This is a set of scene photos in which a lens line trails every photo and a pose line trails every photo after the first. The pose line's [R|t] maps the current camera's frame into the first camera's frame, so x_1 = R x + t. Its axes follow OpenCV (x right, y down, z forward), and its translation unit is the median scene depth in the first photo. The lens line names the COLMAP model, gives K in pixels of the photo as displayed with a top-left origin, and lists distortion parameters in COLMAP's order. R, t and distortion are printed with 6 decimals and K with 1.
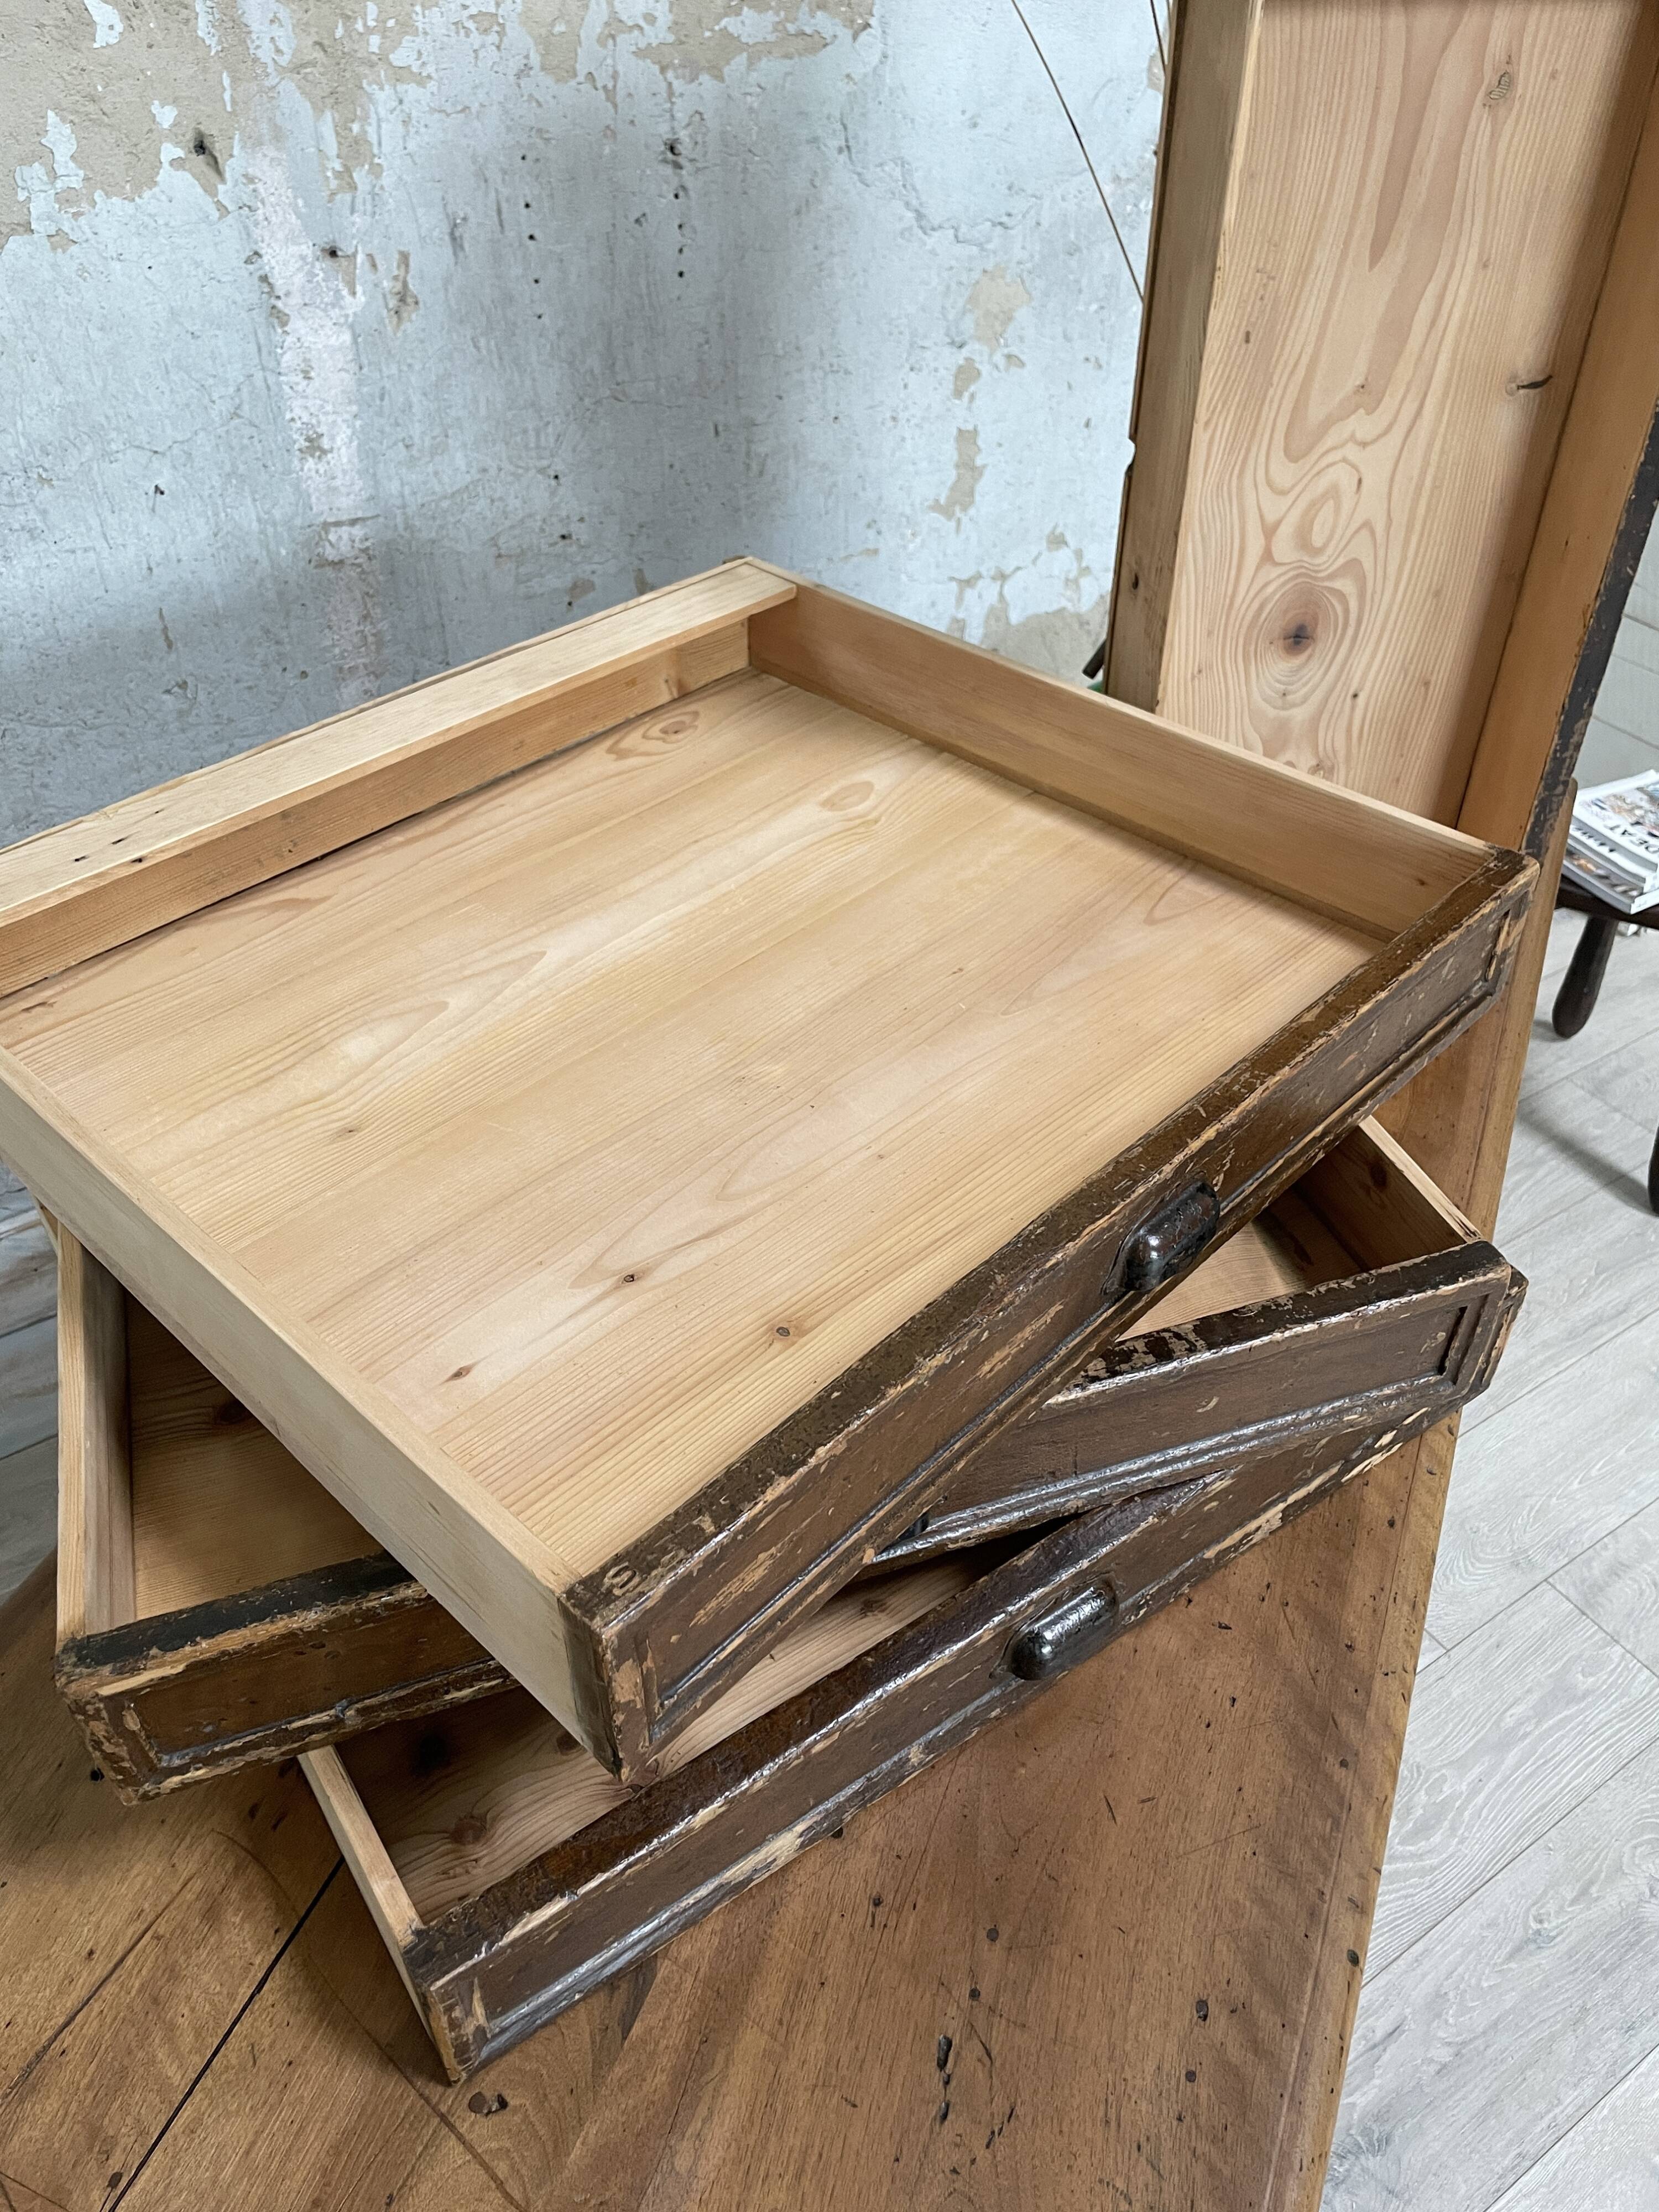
lens RADIAL K [[1674.2, 0, 837.5], [0, 1674.2, 1107.7], [0, 0, 1]] dist [0.083316, -0.107863]
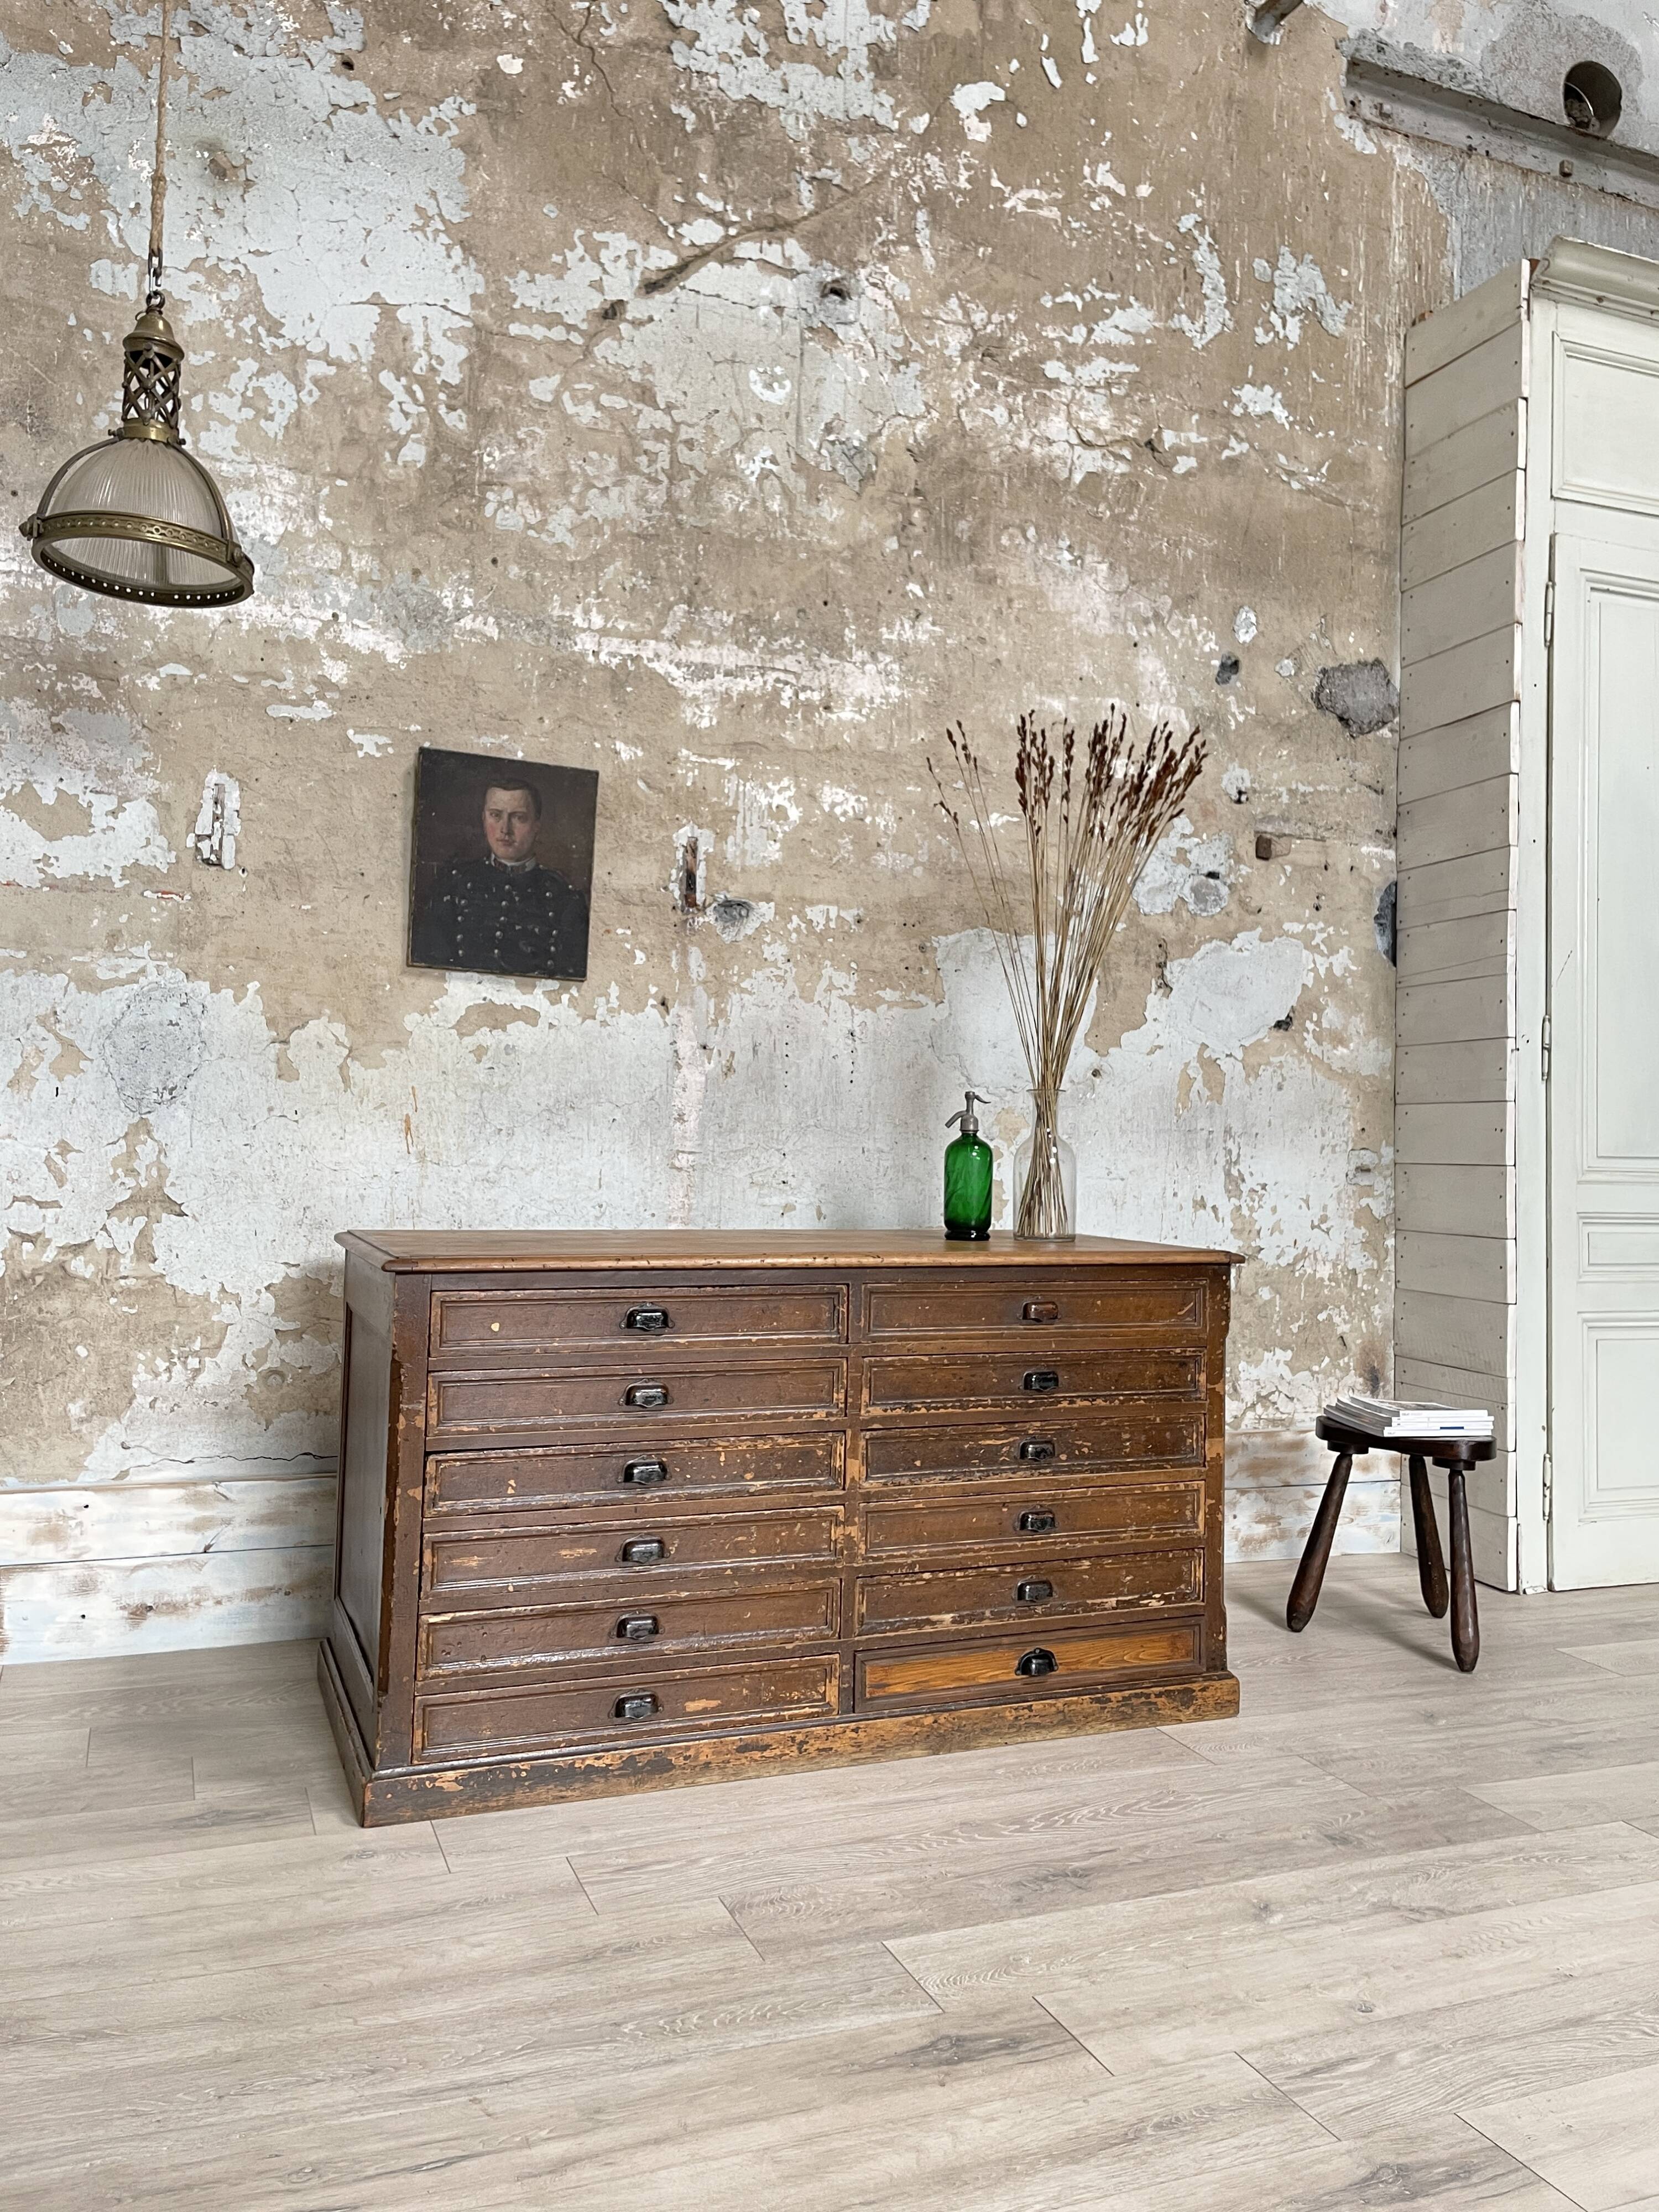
lens RADIAL K [[1674.2, 0, 835.7], [0, 1674.2, 1090.9], [0, 0, 1]] dist [0.083316, -0.107863]
pose [[0.976666, 0.011591, -0.214453, 0.399323], [-0.152997, 0.738311, -0.656878, 1.078338], [0.150719, 0.674360, 0.722857, -0.666489]]
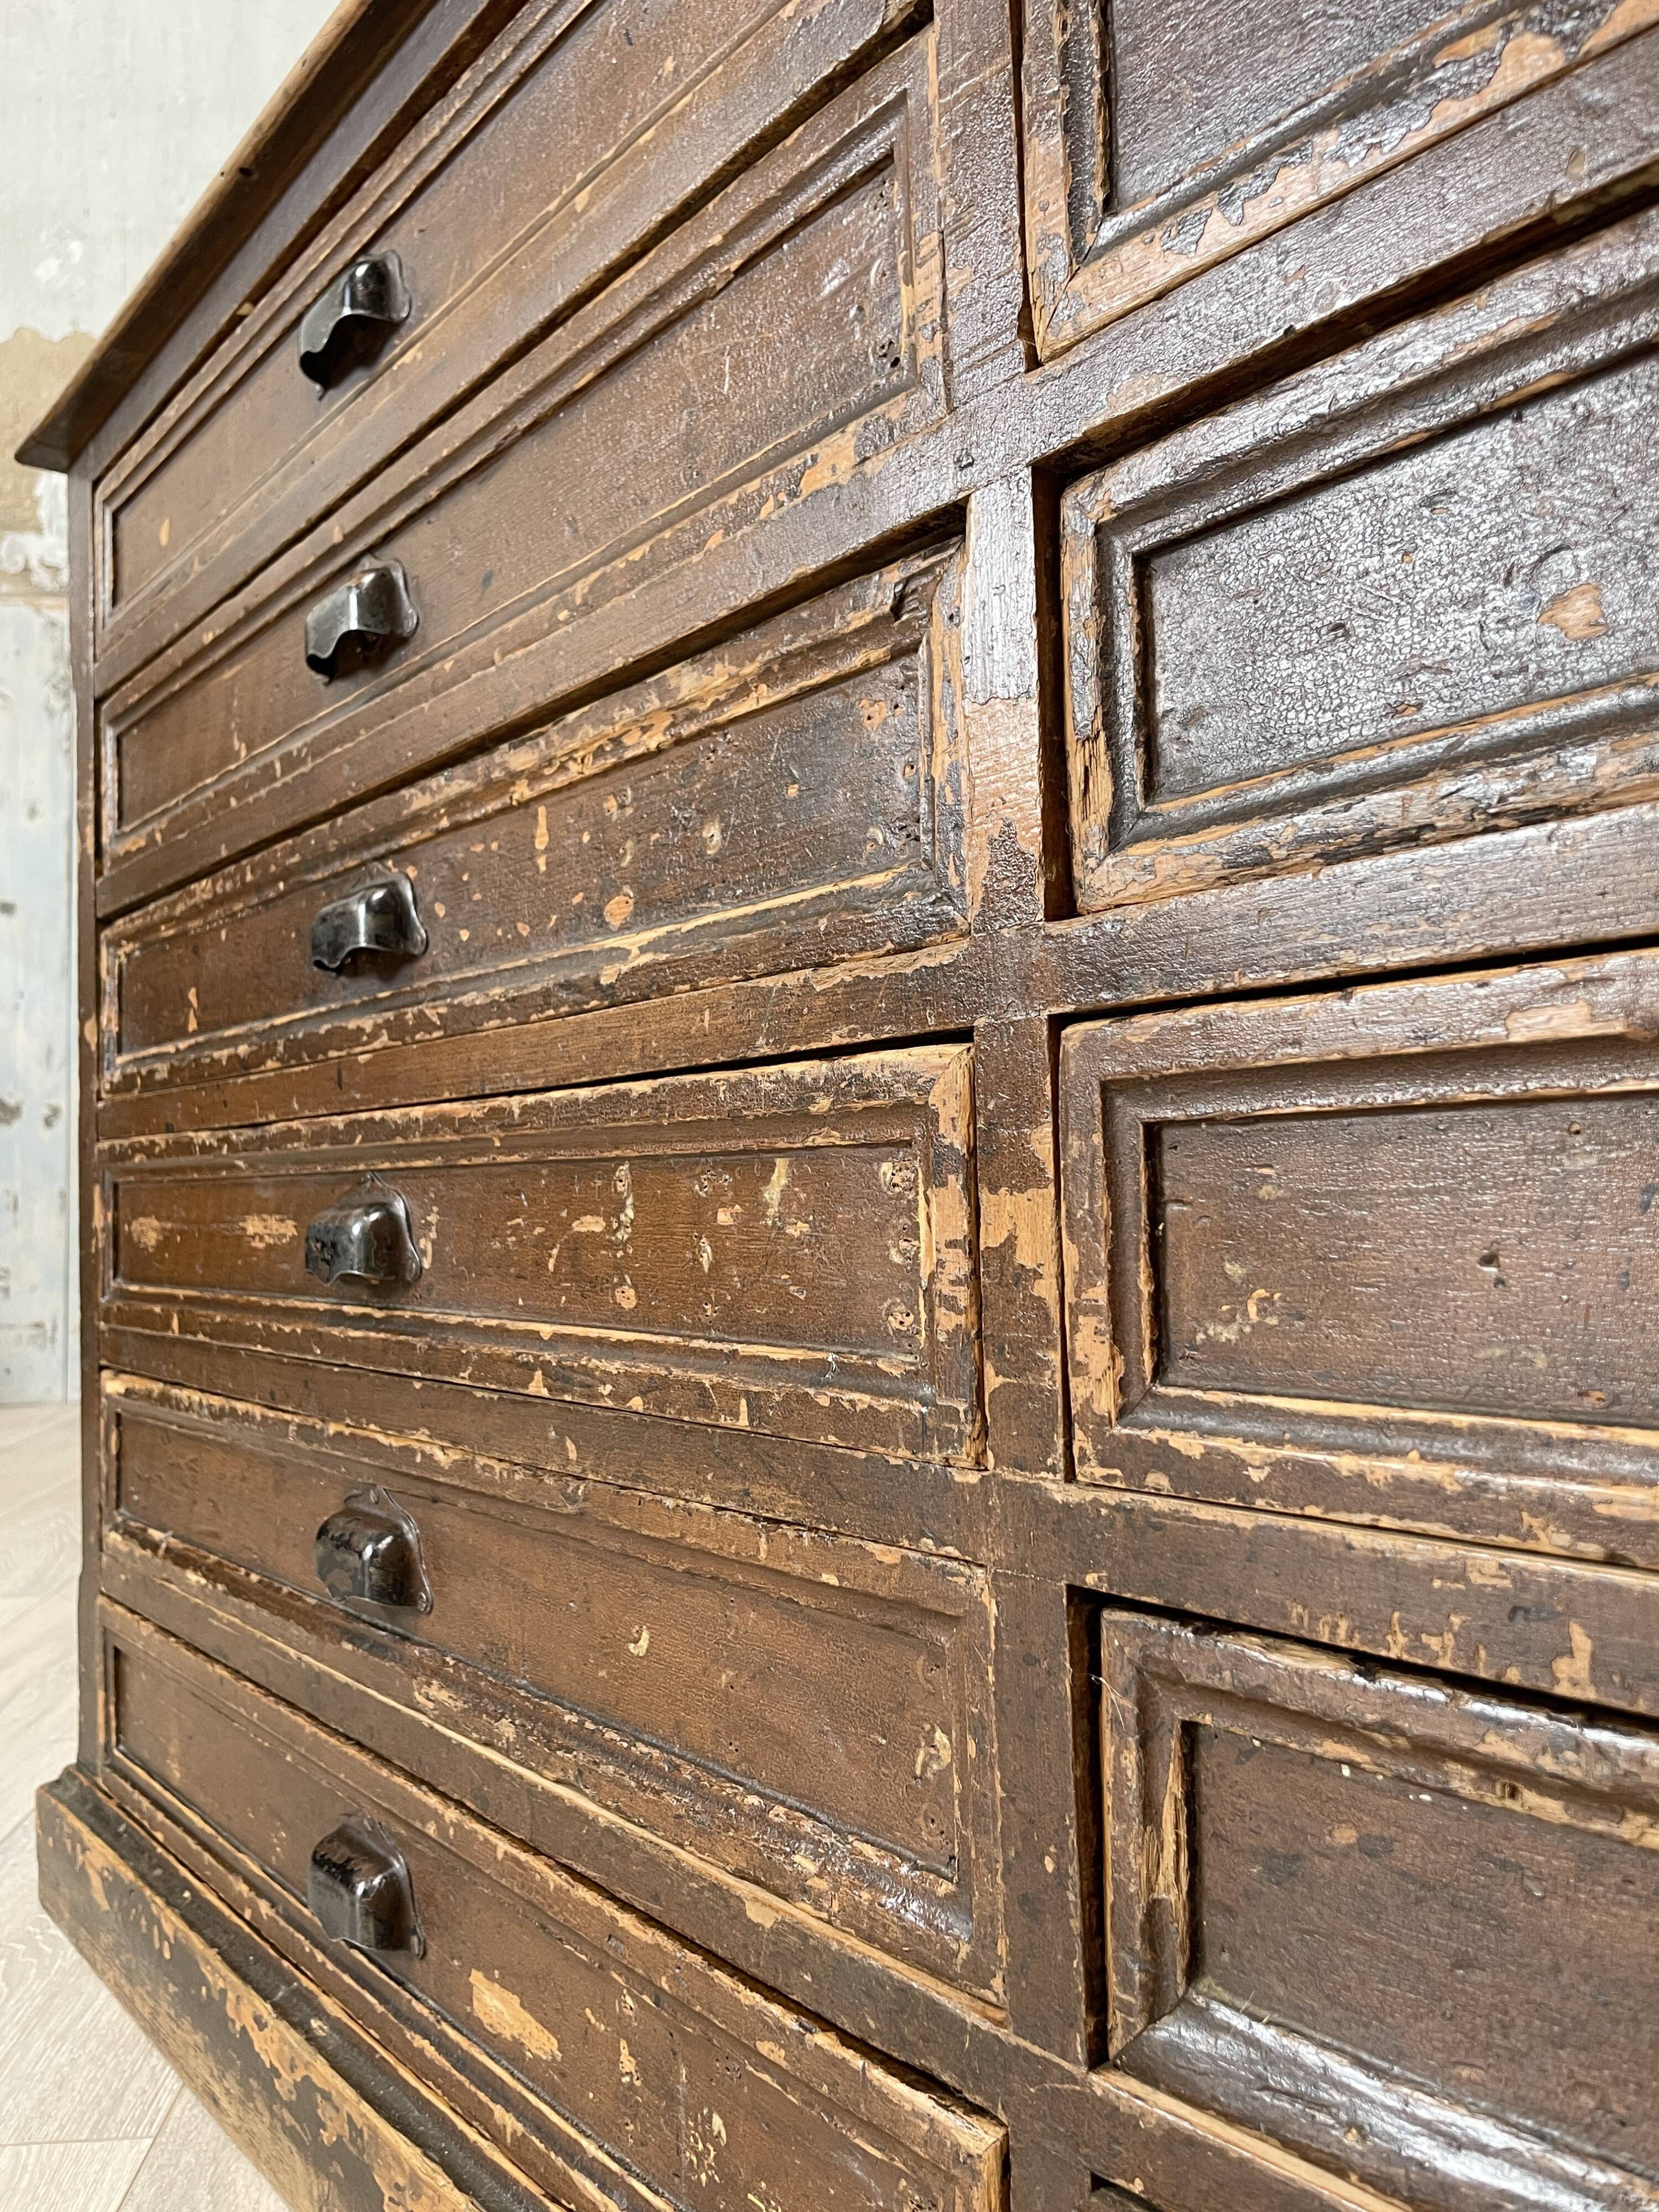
lens RADIAL K [[1674.2, 0, 835.6], [0, 1674.2, 1089.7], [0, 0, 1]] dist [0.083316, -0.107863]
pose [[0.075271, -0.059737, -0.995372, 0.273358], [-0.622395, 0.777074, -0.093702, 0.277094], [0.779075, 0.626568, 0.021311, 0.892107]]
